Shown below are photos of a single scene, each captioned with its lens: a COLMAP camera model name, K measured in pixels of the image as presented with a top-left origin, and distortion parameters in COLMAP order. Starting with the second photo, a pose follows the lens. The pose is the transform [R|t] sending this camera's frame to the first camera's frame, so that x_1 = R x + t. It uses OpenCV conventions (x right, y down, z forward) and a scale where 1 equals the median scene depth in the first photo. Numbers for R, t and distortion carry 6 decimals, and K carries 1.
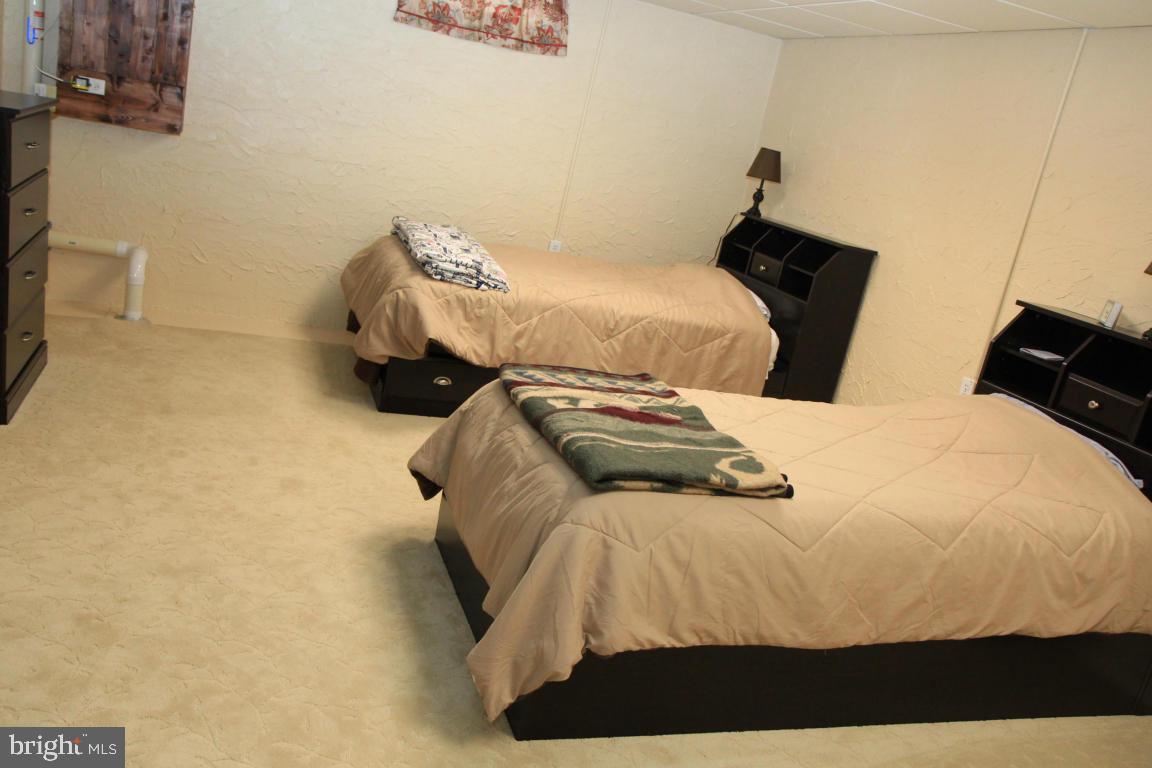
lens RADIAL K [[949.9, 0, 568.3], [0, 949.9, 382.6], [0, 0, 1]] dist [-0.112598, 0.146835]
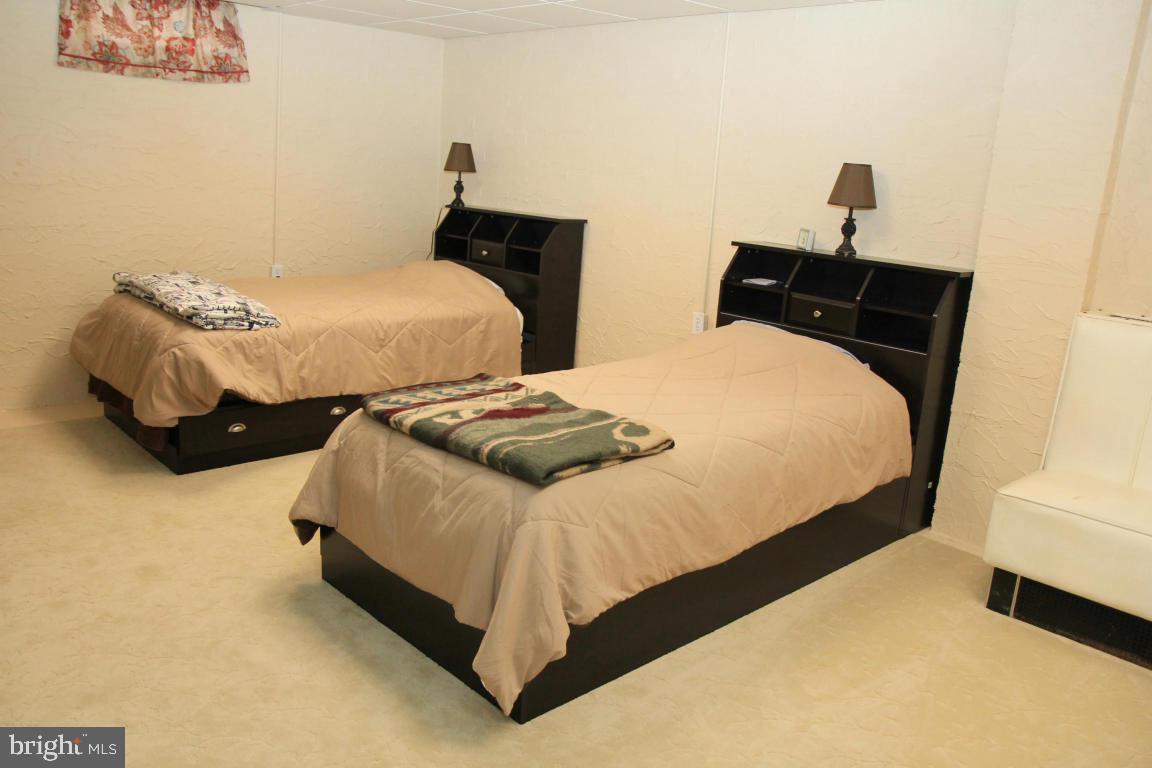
lens RADIAL K [[910.5, 0, 566.7], [0, 910.5, 386.1], [0, 0, 1]] dist [-0.102996, 0.116162]
pose [[0.900583, -0.238580, 0.363359, -0.205198], [0.226063, 0.971042, 0.077285, -0.051925], [-0.371275, 0.012540, 0.928438, -0.005557]]
